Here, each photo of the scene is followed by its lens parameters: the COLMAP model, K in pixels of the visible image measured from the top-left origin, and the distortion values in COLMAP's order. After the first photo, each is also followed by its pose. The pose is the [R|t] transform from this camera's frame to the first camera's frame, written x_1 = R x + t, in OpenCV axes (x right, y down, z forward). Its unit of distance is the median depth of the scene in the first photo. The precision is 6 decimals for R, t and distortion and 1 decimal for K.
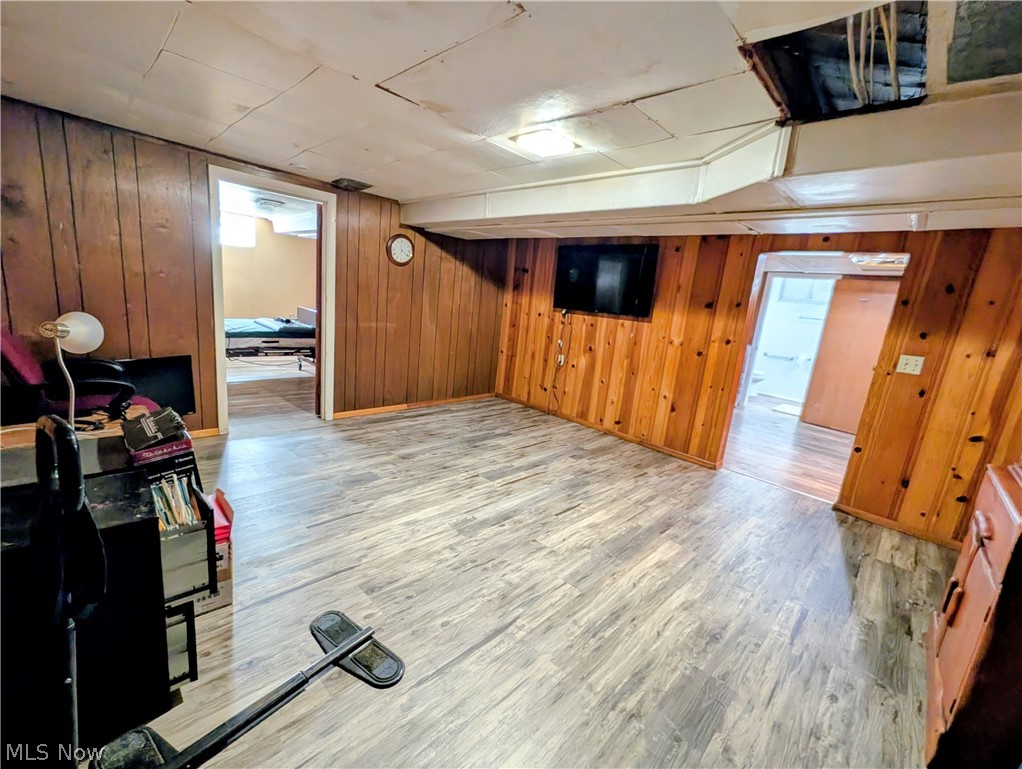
lens RADIAL K [[423.5, 0, 510.5], [0, 423.5, 381.6], [0, 0, 1]] dist [0.002402, 0.000104]
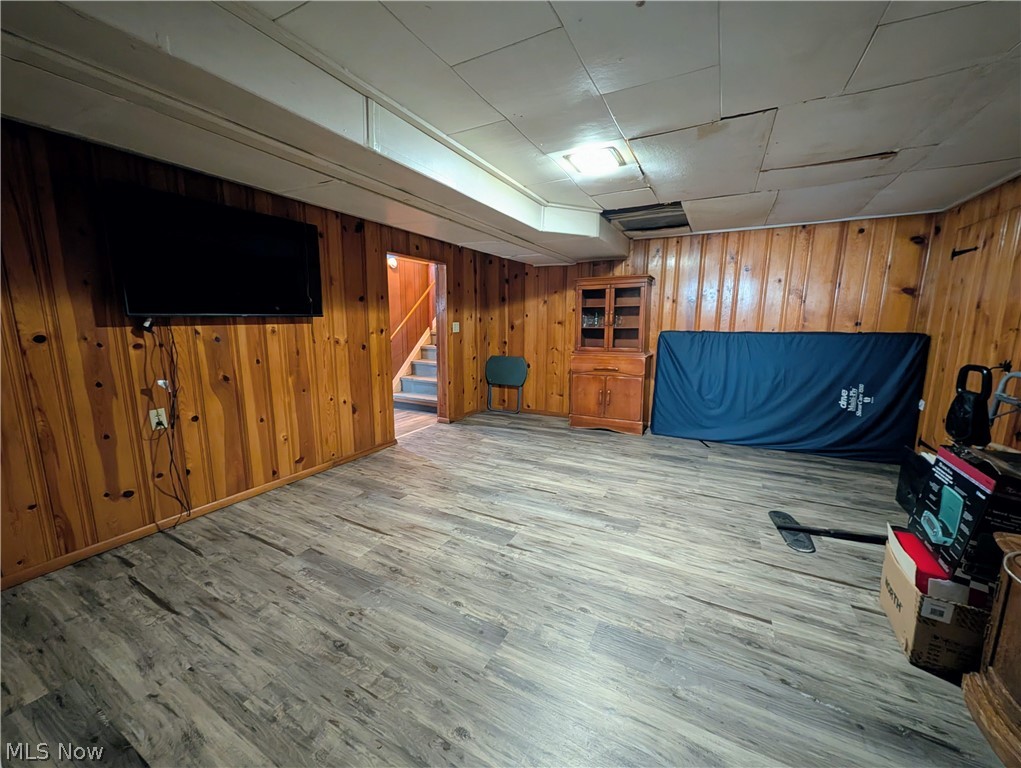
lens RADIAL K [[394.7, 0, 510.5], [0, 394.7, 384.0], [0, 0, 1]] dist [-0.000072, -0.000091]
pose [[-0.271765, -0.252387, 0.928679, -0.570925], [0.164279, 0.938668, 0.303176, -0.223185], [-0.948238, 0.234955, -0.213635, 0.943972]]
